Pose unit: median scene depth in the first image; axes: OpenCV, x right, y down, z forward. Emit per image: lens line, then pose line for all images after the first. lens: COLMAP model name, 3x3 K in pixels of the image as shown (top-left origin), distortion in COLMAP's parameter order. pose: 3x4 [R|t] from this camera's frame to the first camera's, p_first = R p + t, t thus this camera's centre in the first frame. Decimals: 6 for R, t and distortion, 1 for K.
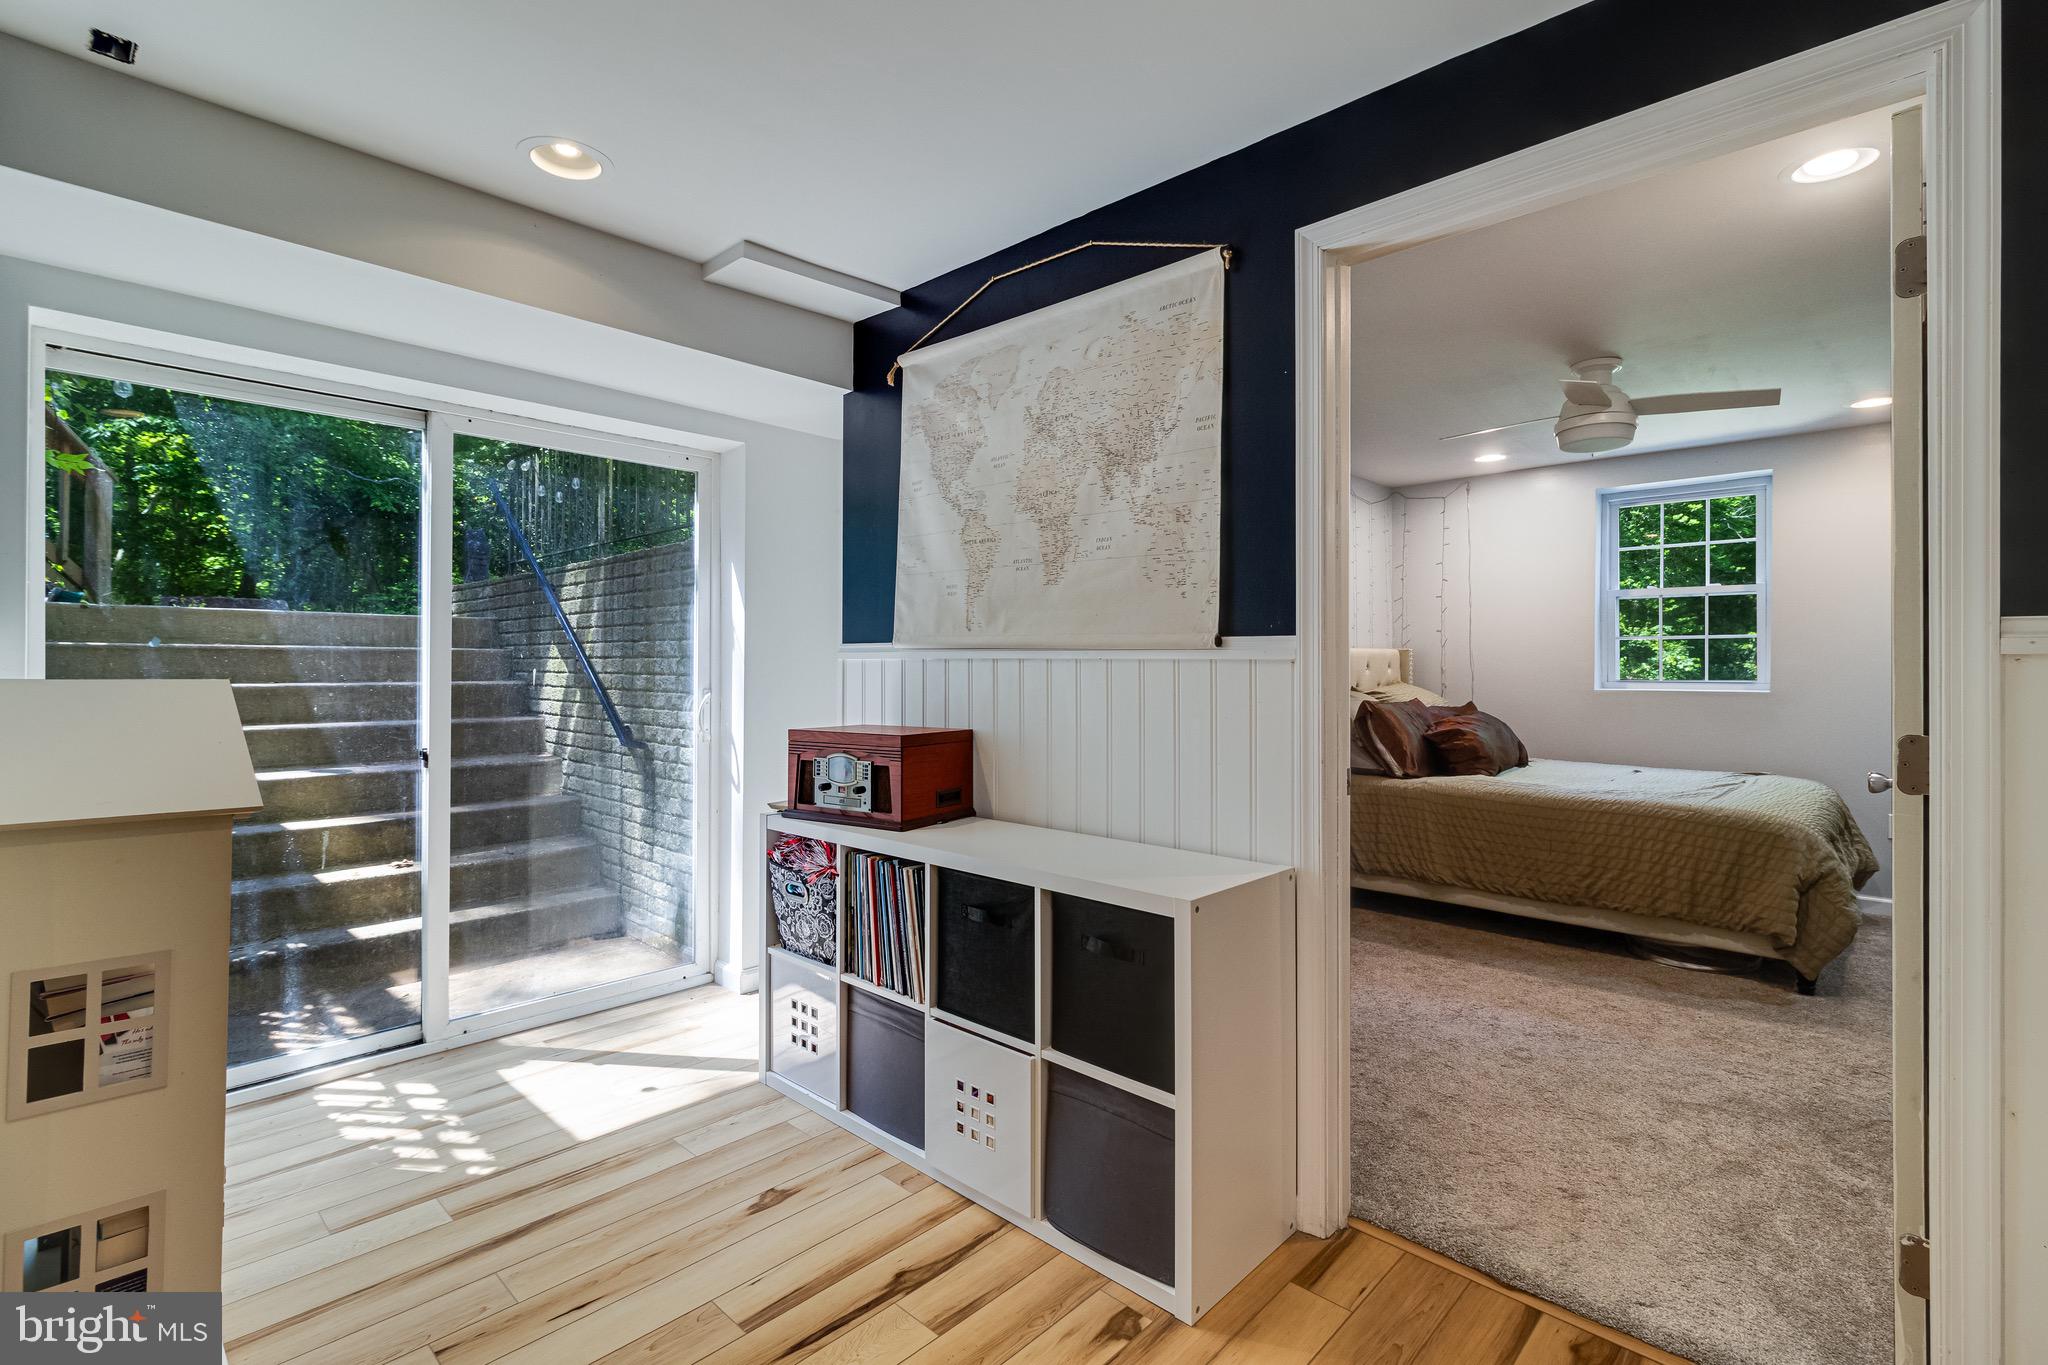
lens RADIAL K [[941.0, 0, 1022.7], [0, 941.0, 666.1], [0, 0, 1]] dist [0.000742, 0.000496]
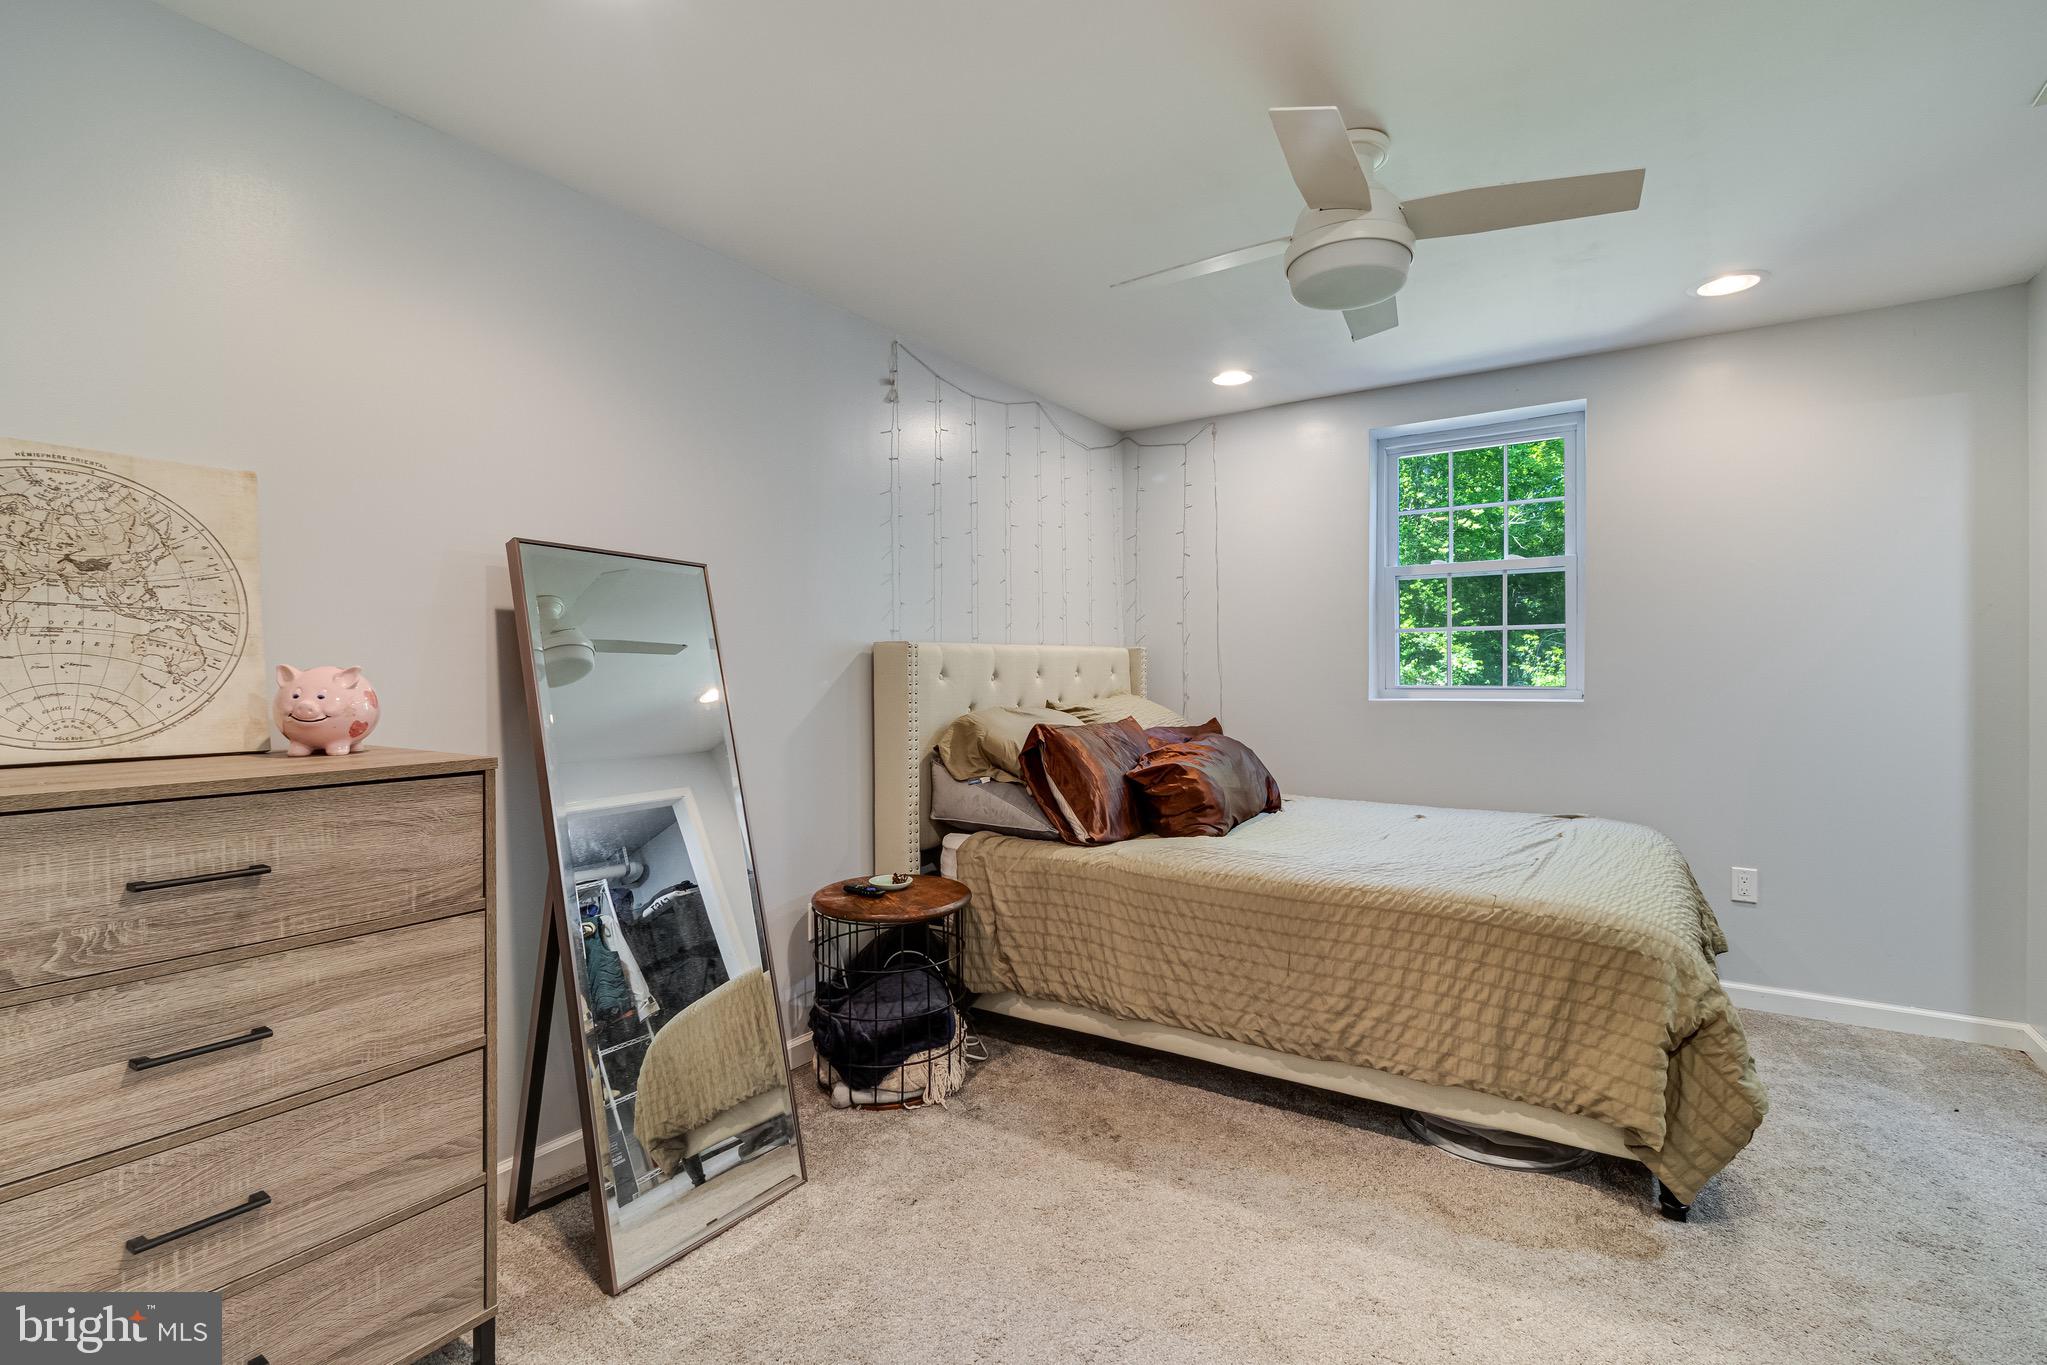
lens RADIAL K [[940.5, 0, 1024.6], [0, 940.5, 686.6], [0, 0, 1]] dist [0.000742, 0.000496]
pose [[0.984922, -0.011784, 0.172596, 0.295764], [0.009387, 0.999848, 0.014699, 0.000944], [-0.172743, -0.012857, 0.984883, 0.439889]]
